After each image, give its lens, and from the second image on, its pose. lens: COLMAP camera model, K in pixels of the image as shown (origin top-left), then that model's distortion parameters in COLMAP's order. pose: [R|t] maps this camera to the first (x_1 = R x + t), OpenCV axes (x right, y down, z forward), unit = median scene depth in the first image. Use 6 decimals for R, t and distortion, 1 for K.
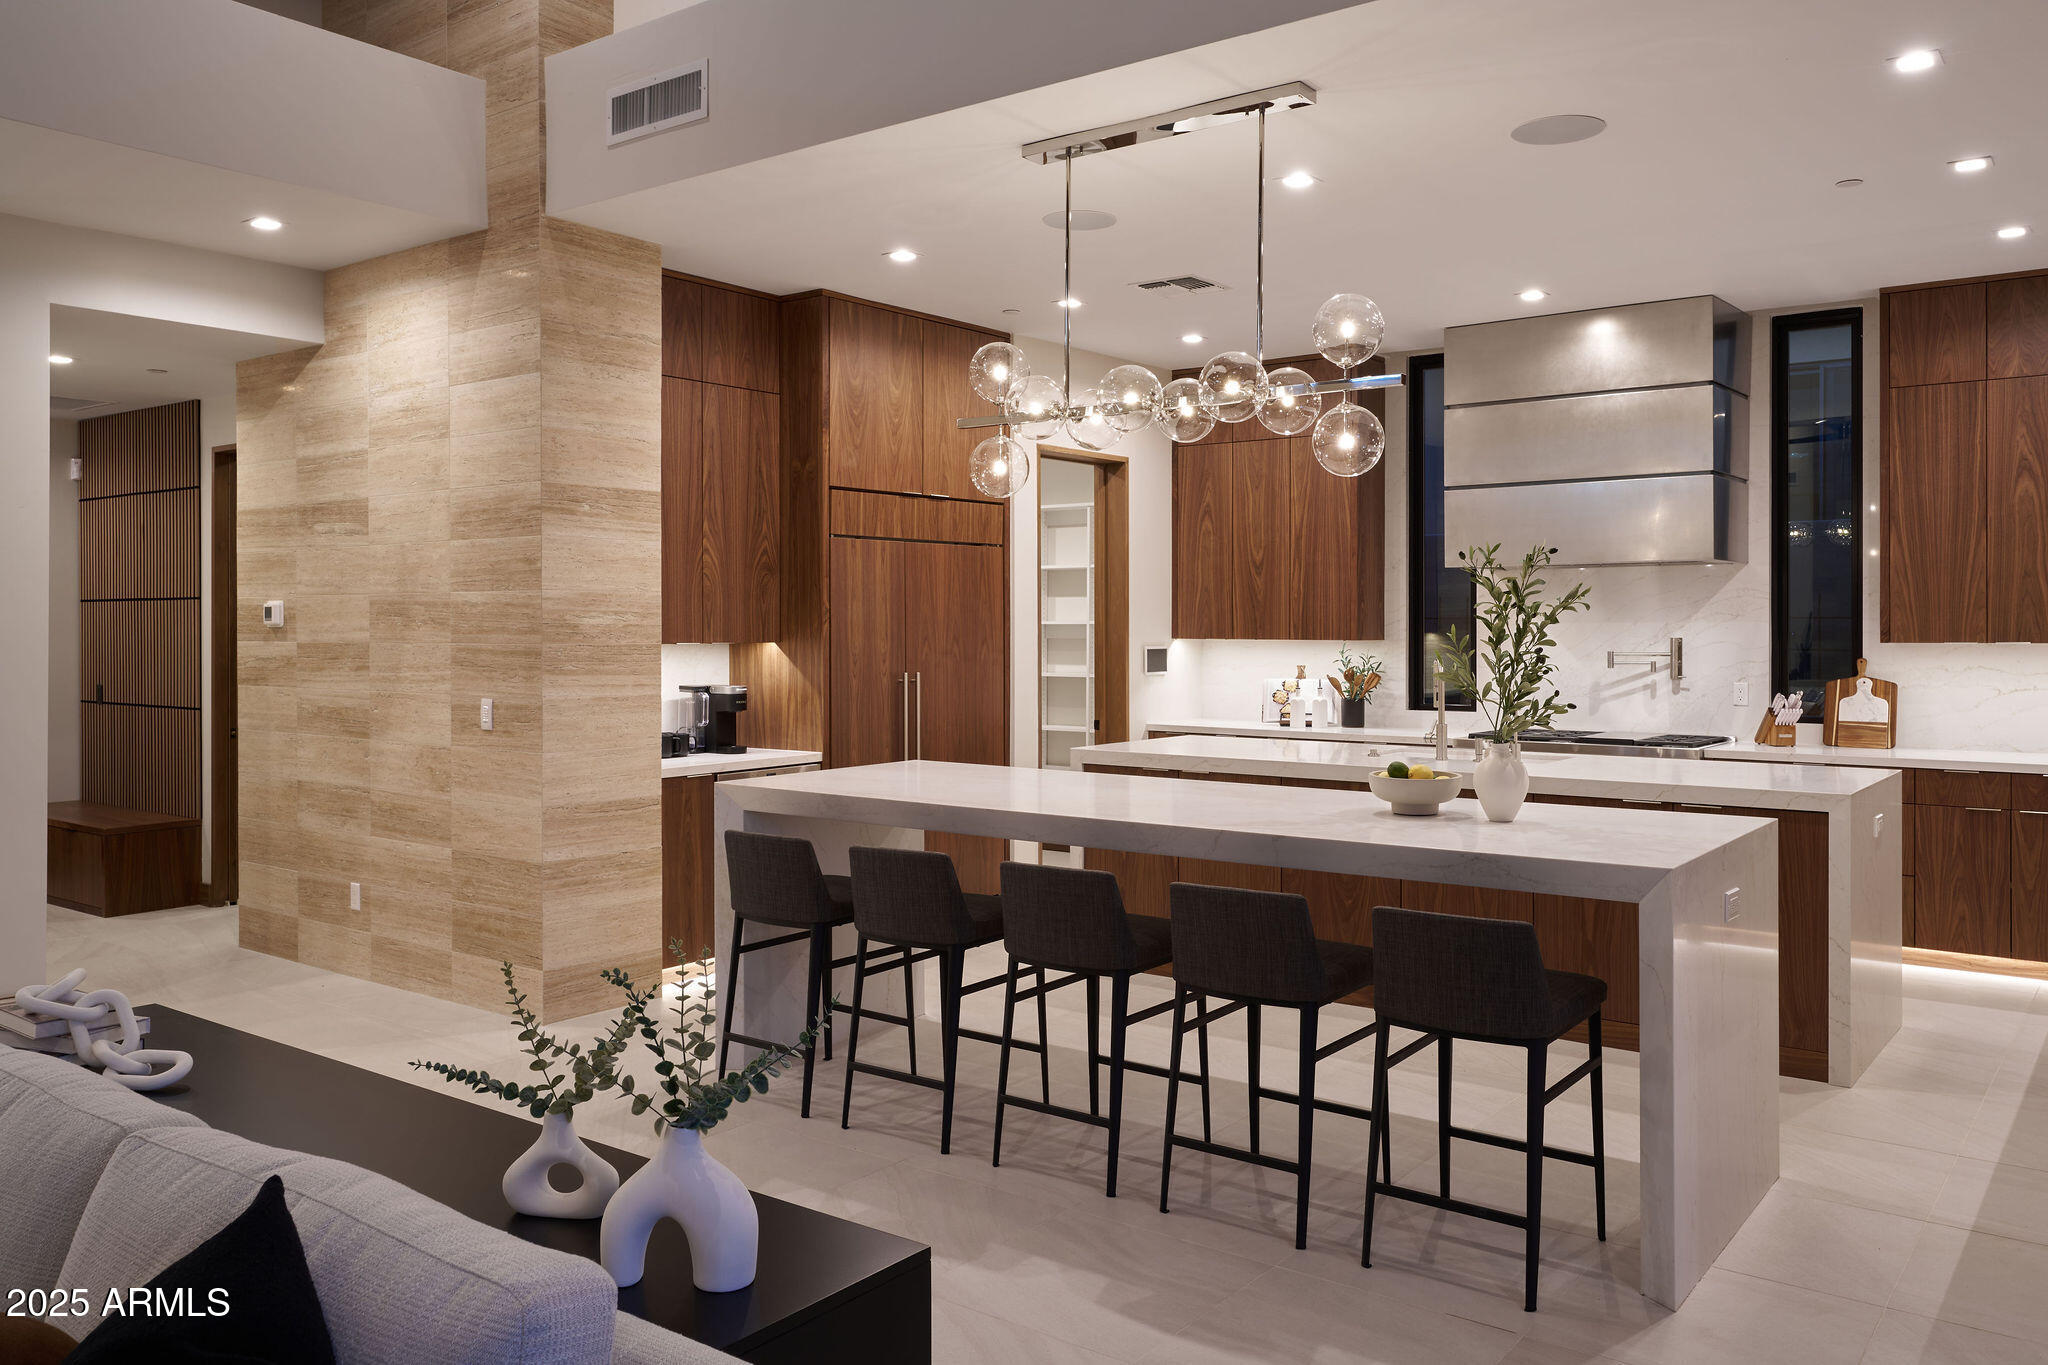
lens RADIAL K [[1567.4, 0, 1028.2], [0, 1567.4, 632.3], [0, 0, 1]] dist [0.000404, -0.000990]
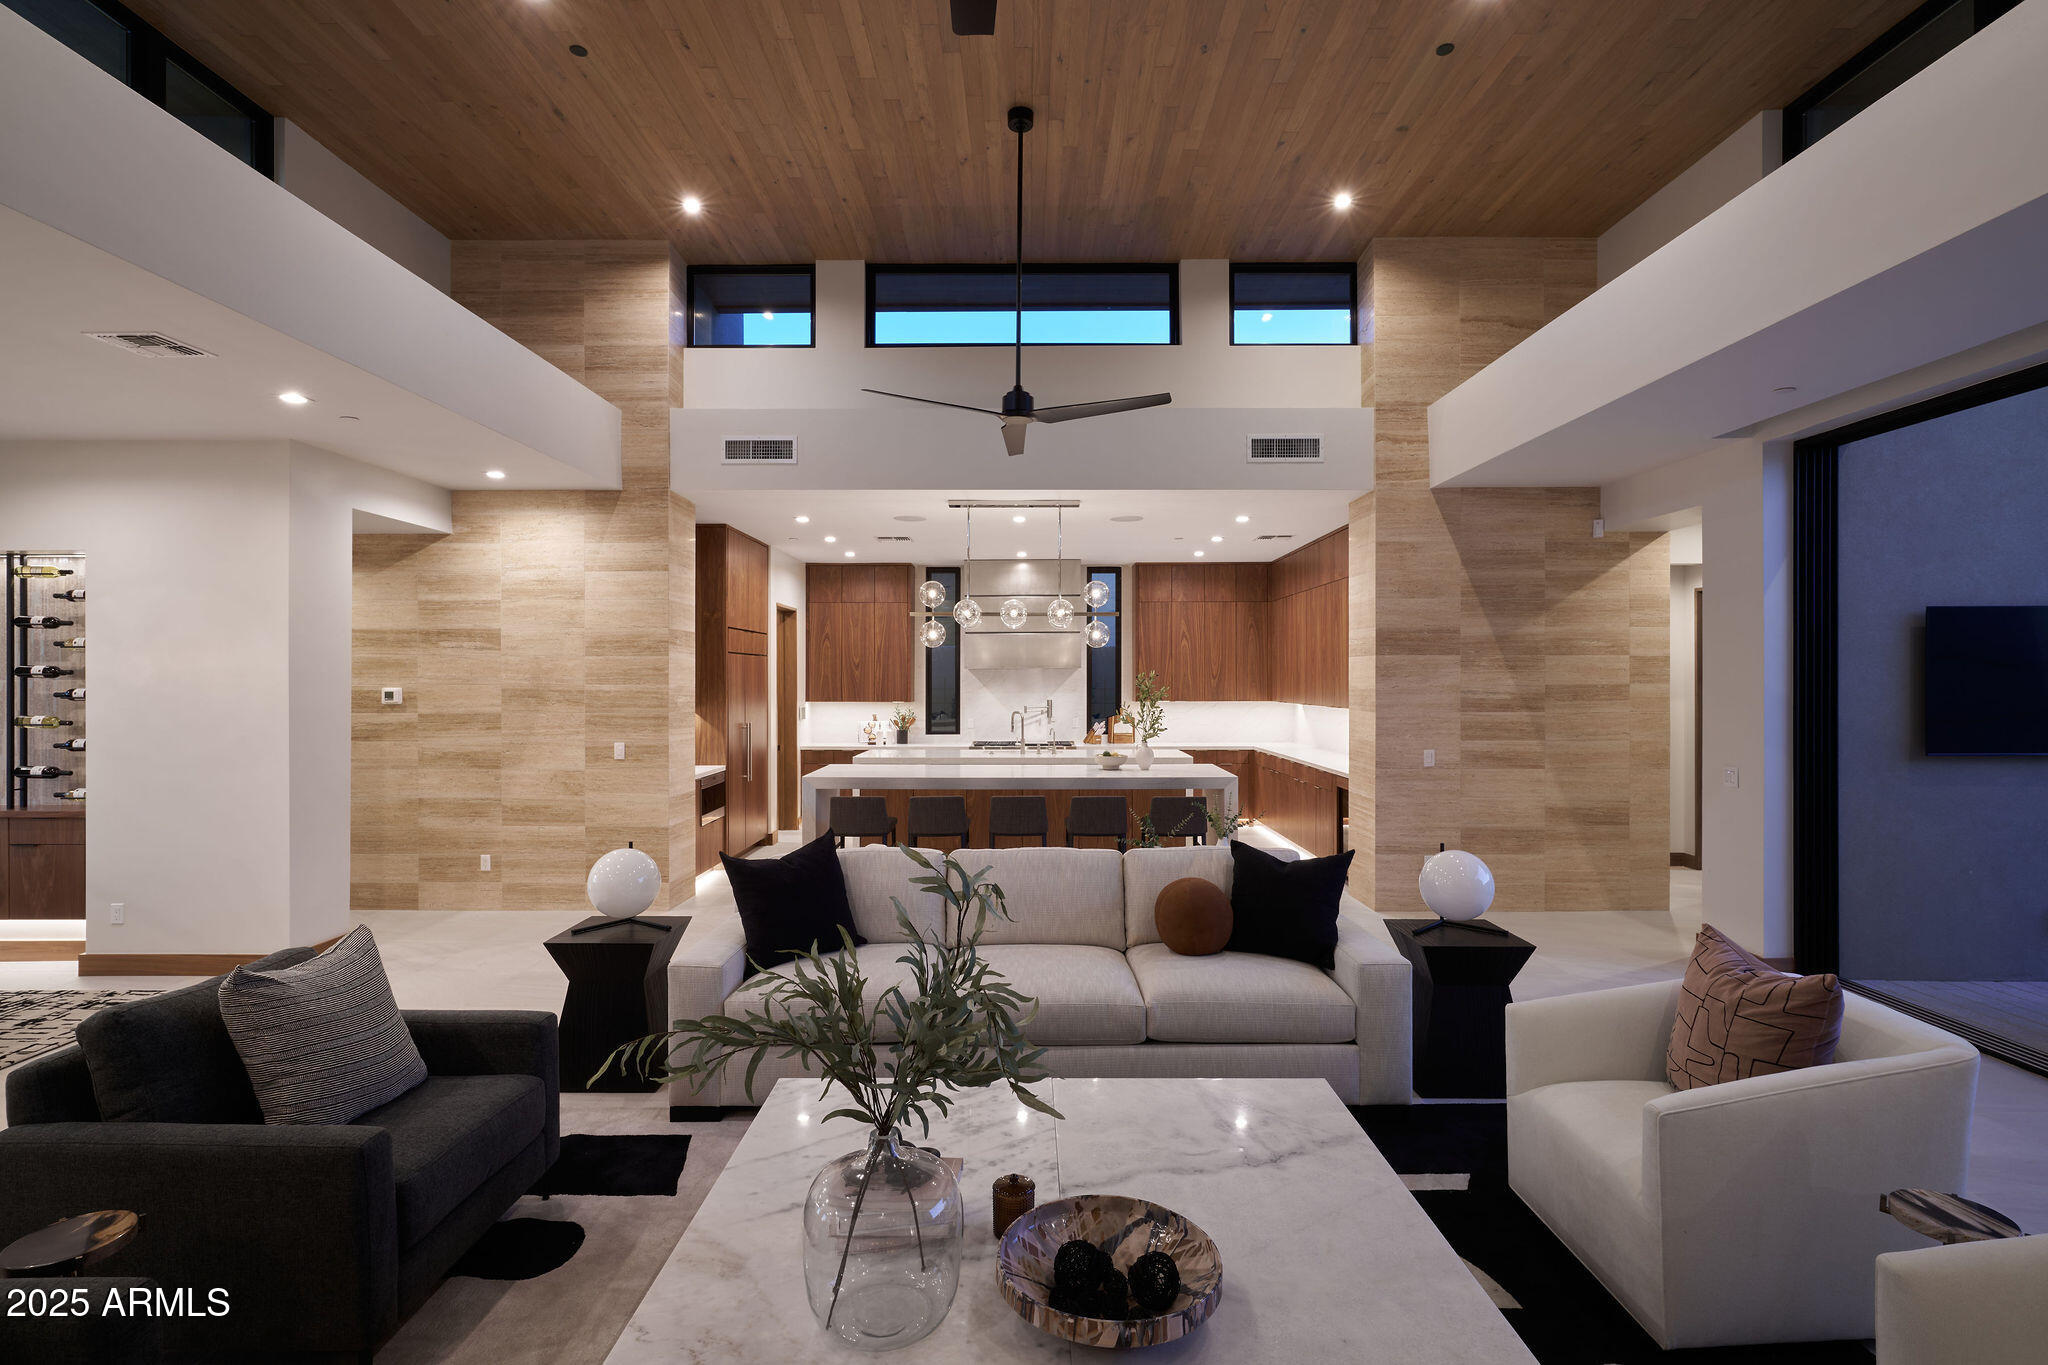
lens RADIAL K [[995.0, 0, 1024.0], [0, 995.0, 682.5], [0, 0, 1]] dist [-0.002377, -0.000221]
pose [[0.807703, -0.000686, 0.589589, -0.594659], [0.003320, 0.999989, -0.003385, -0.021152], [-0.589580, 0.004692, 0.807696, -0.213869]]
